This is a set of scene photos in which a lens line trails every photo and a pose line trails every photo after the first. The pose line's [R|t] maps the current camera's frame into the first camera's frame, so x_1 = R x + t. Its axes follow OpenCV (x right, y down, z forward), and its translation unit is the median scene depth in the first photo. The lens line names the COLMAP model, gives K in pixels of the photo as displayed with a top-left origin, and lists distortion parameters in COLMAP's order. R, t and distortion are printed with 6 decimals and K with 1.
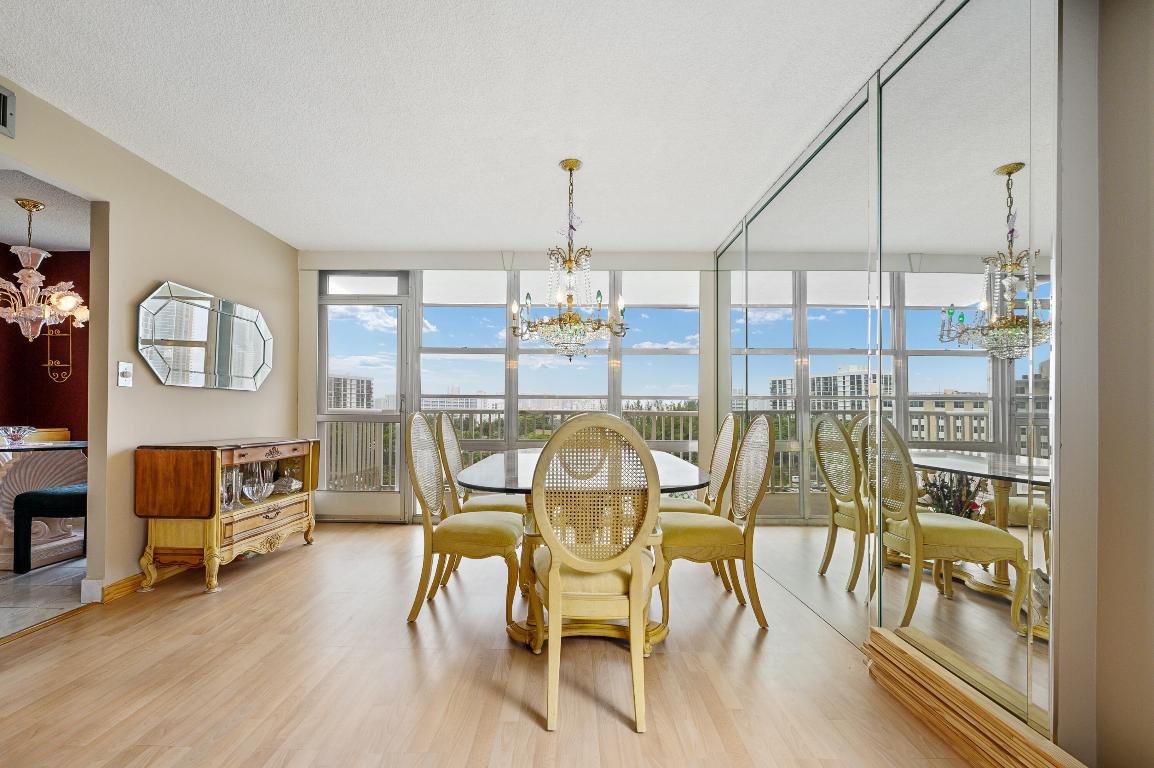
lens RADIAL K [[507.1, 0, 557.9], [0, 507.1, 409.7], [0, 0, 1]] dist [-0.008862, 0.000096]
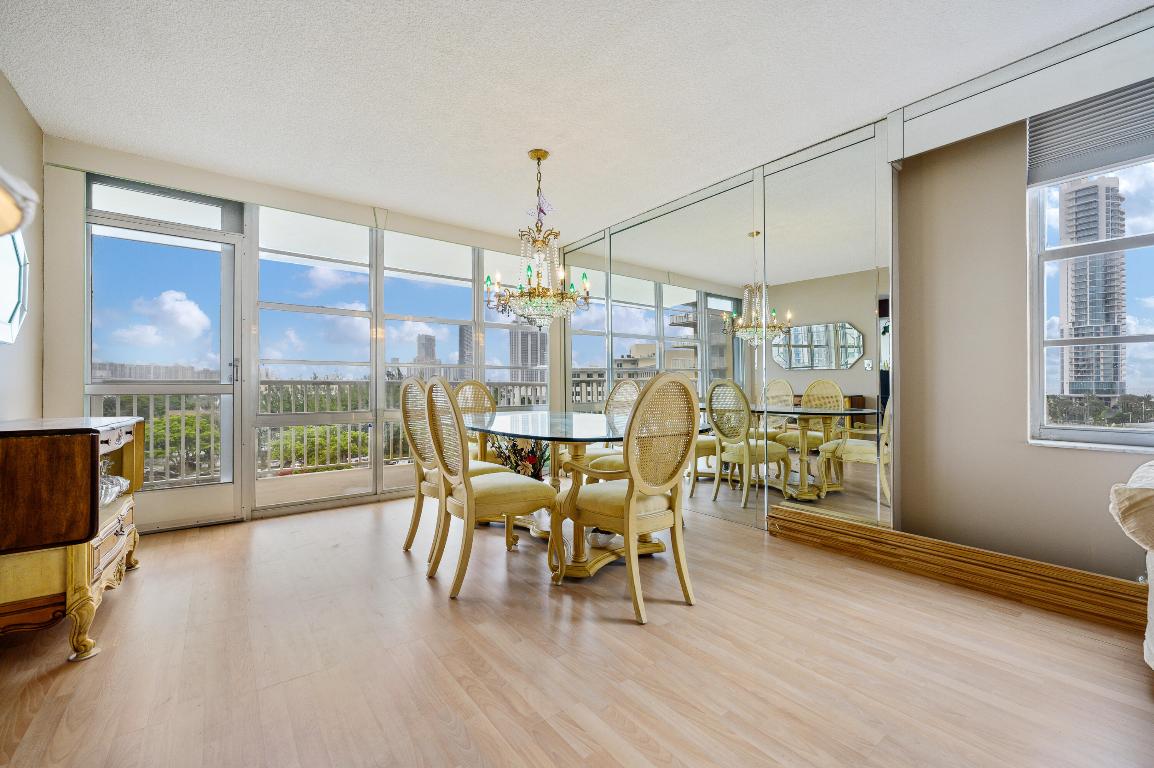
lens RADIAL K [[473.7, 0, 574.0], [0, 473.7, 381.9], [0, 0, 1]] dist [0.000355, -0.001265]
pose [[0.771335, -0.004879, 0.636411, -0.580171], [0.008471, 0.999961, -0.002601, 0.020934], [-0.636373, 0.007397, 0.771346, 0.147593]]
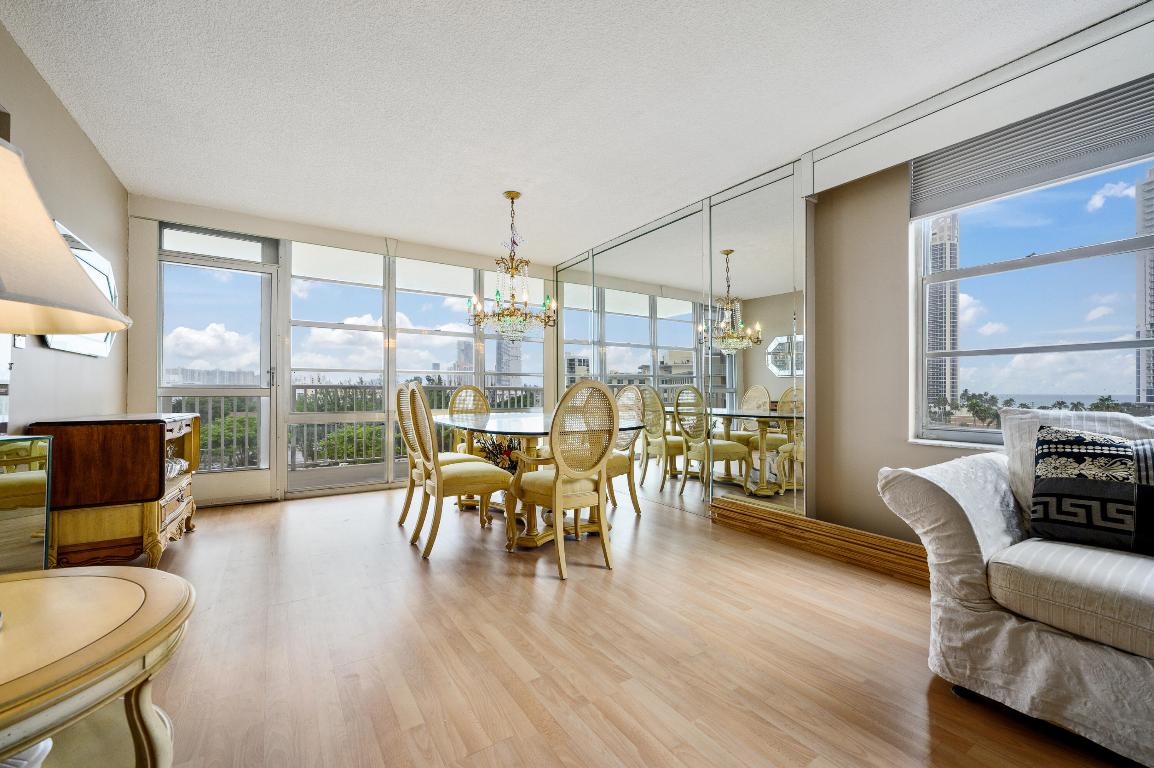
lens RADIAL K [[473.7, 0, 574.8], [0, 473.7, 387.7], [0, 0, 1]] dist [0.000355, -0.001265]
pose [[0.822066, -0.003098, 0.569384, -0.544278], [0.005200, 0.999984, -0.002067, 0.021853], [-0.569368, 0.004661, 0.822069, -0.106739]]
